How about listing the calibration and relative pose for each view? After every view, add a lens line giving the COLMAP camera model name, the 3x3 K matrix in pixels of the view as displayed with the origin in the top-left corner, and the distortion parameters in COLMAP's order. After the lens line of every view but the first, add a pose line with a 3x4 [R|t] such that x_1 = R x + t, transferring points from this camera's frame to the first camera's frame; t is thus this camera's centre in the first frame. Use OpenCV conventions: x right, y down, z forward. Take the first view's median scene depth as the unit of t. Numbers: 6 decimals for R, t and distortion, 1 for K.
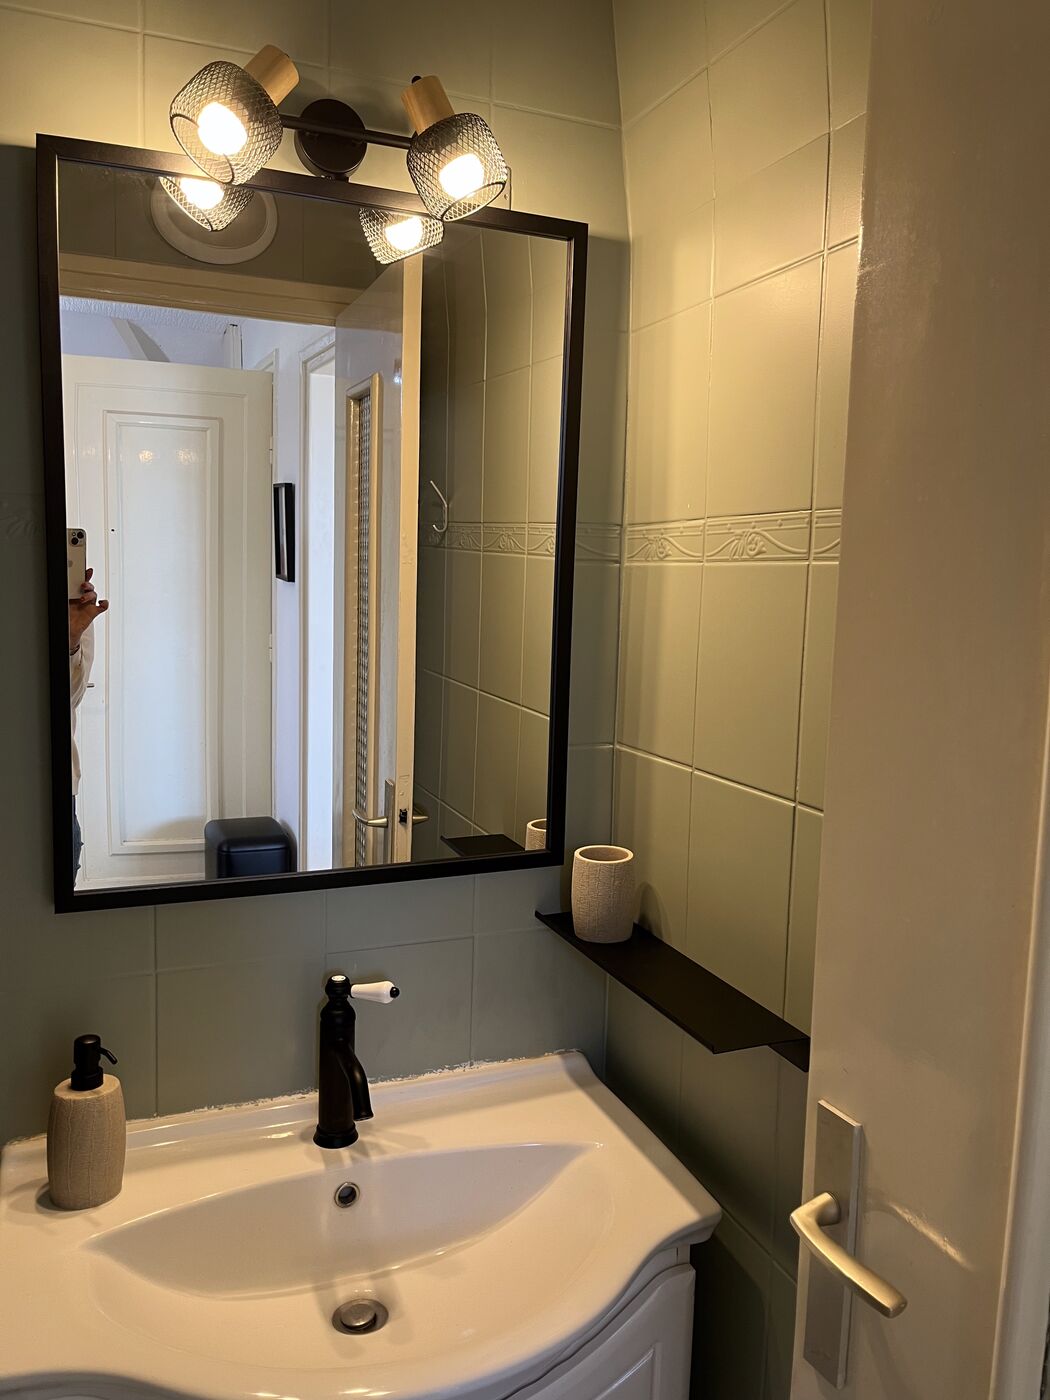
lens RADIAL K [[1060.3, 0, 525.5], [0, 1060.3, 694.1], [0, 0, 1]] dist [0.010370, -0.007507]
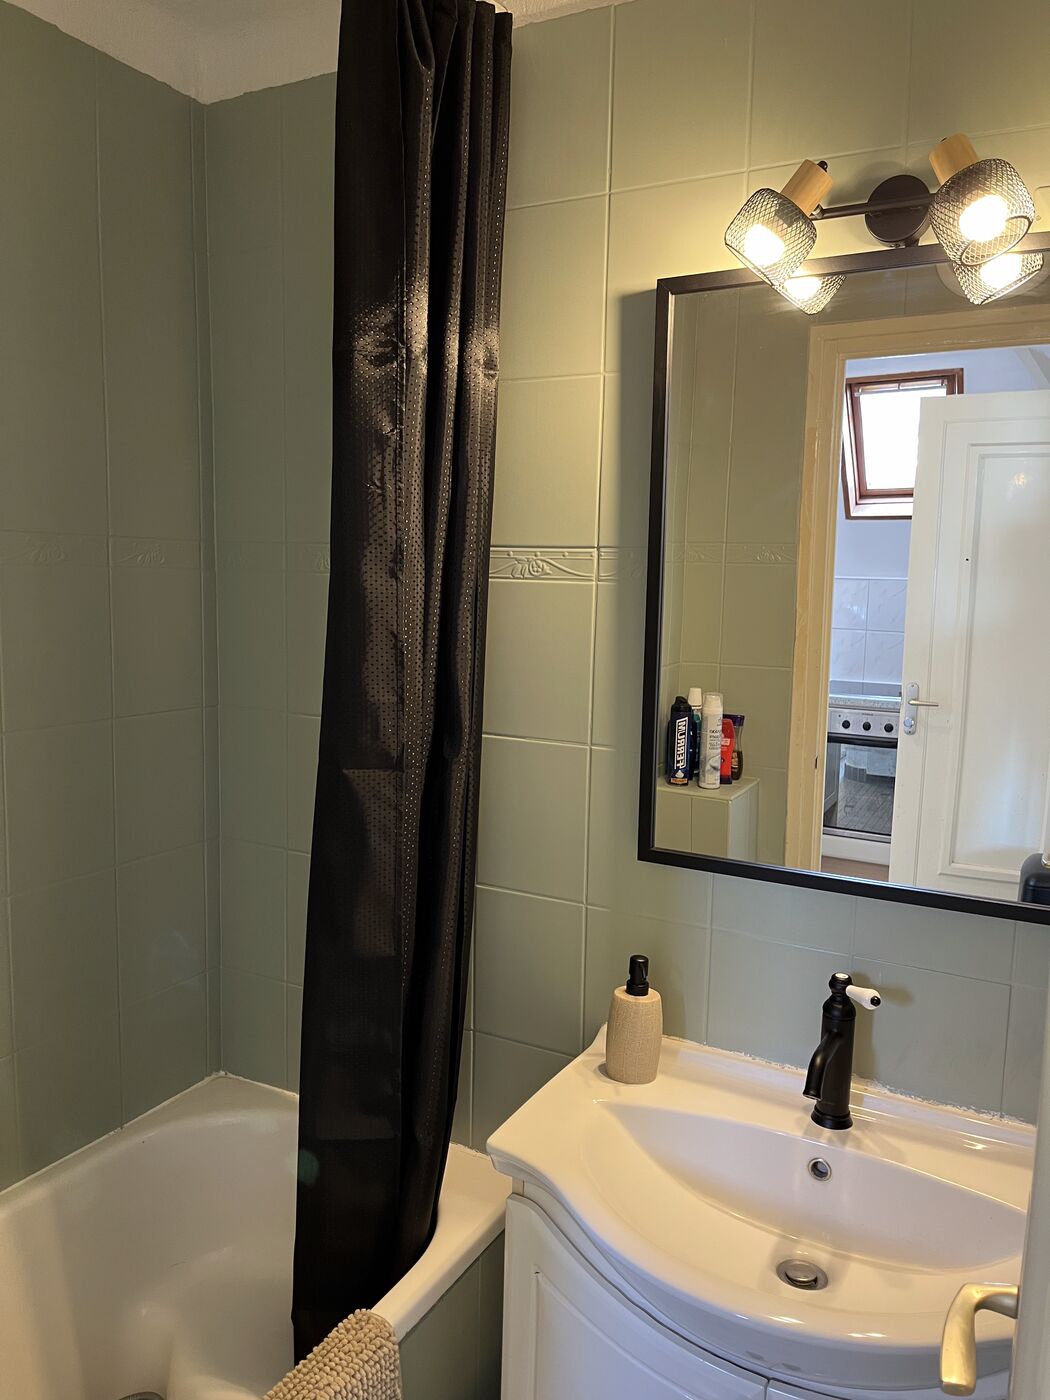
lens RADIAL K [[1060.3, 0, 521.4], [0, 1060.3, 701.4], [0, 0, 1]] dist [0.010370, -0.007507]
pose [[0.623905, 0.081841, -0.777203, 0.455989], [-0.092757, 0.995226, 0.030338, -0.017461], [0.775976, 0.053163, 0.628518, 0.038827]]
